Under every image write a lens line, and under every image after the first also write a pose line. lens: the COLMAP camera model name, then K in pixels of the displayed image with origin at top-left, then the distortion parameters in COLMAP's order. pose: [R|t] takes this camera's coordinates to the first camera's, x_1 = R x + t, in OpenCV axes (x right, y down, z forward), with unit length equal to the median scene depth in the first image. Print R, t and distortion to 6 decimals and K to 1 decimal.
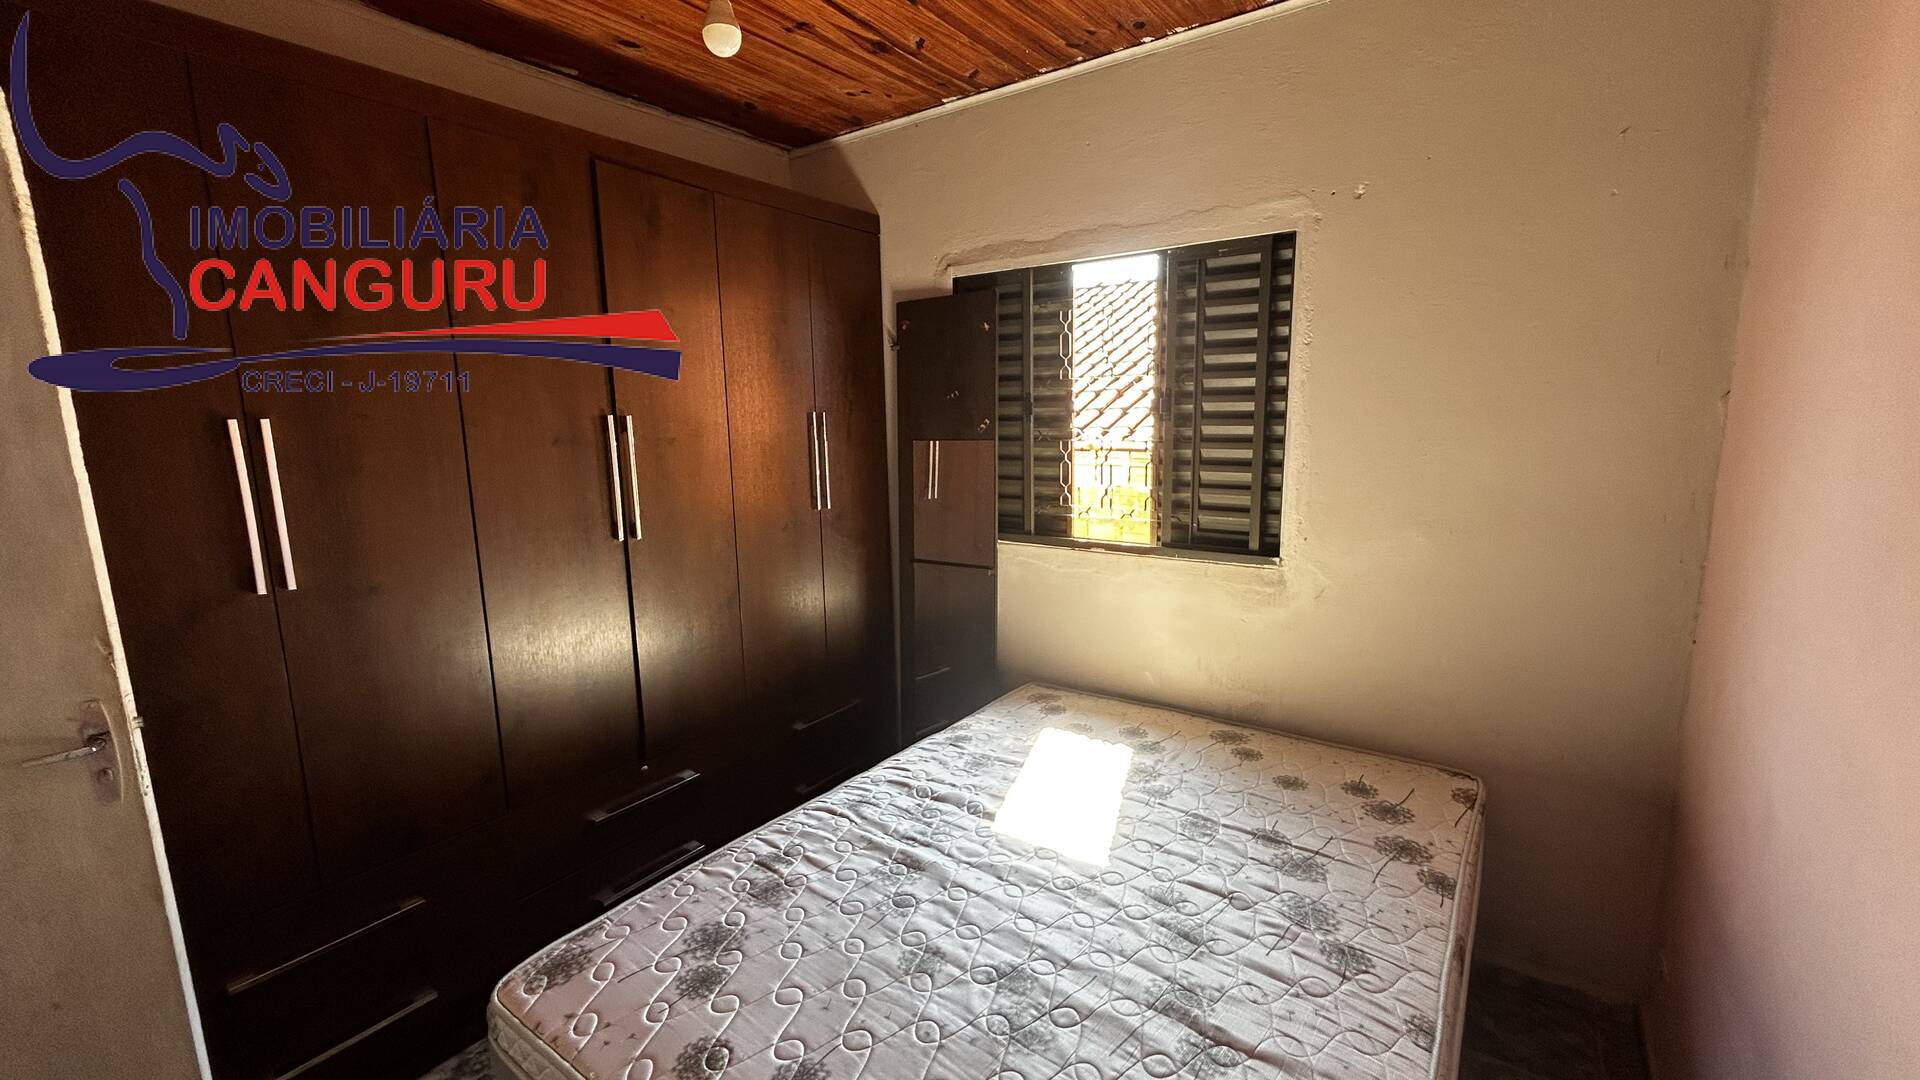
lens RADIAL K [[774.7, 0, 960.0], [0, 774.7, 540.0], [0, 0, 1]] dist [-0.009310, -0.000157]
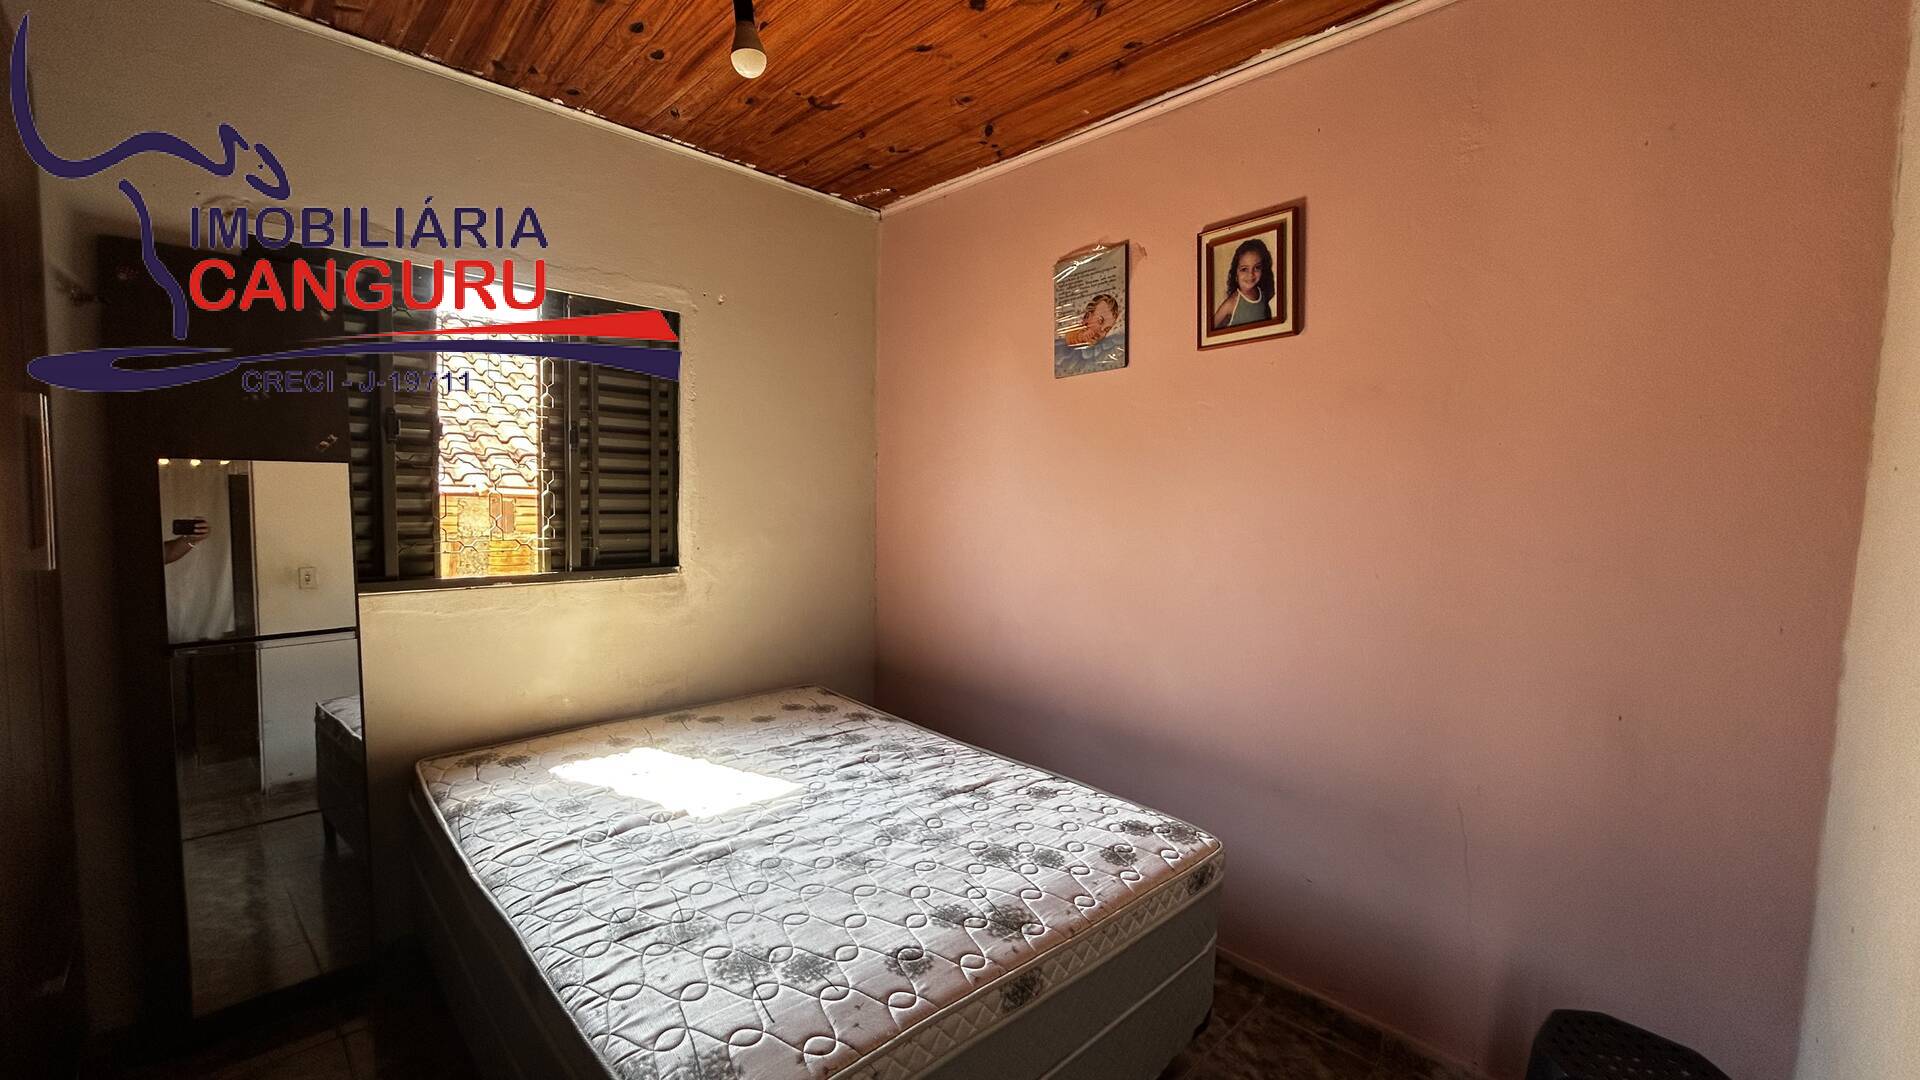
lens RADIAL K [[774.7, 0, 960.0], [0, 774.7, 540.0], [0, 0, 1]] dist [-0.009310, -0.000157]
pose [[0.174176, -0.040339, 0.983888, -0.887189], [0.137446, 0.990376, 0.016274, 0.027829], [-0.975075, 0.132396, 0.178044, 0.397097]]
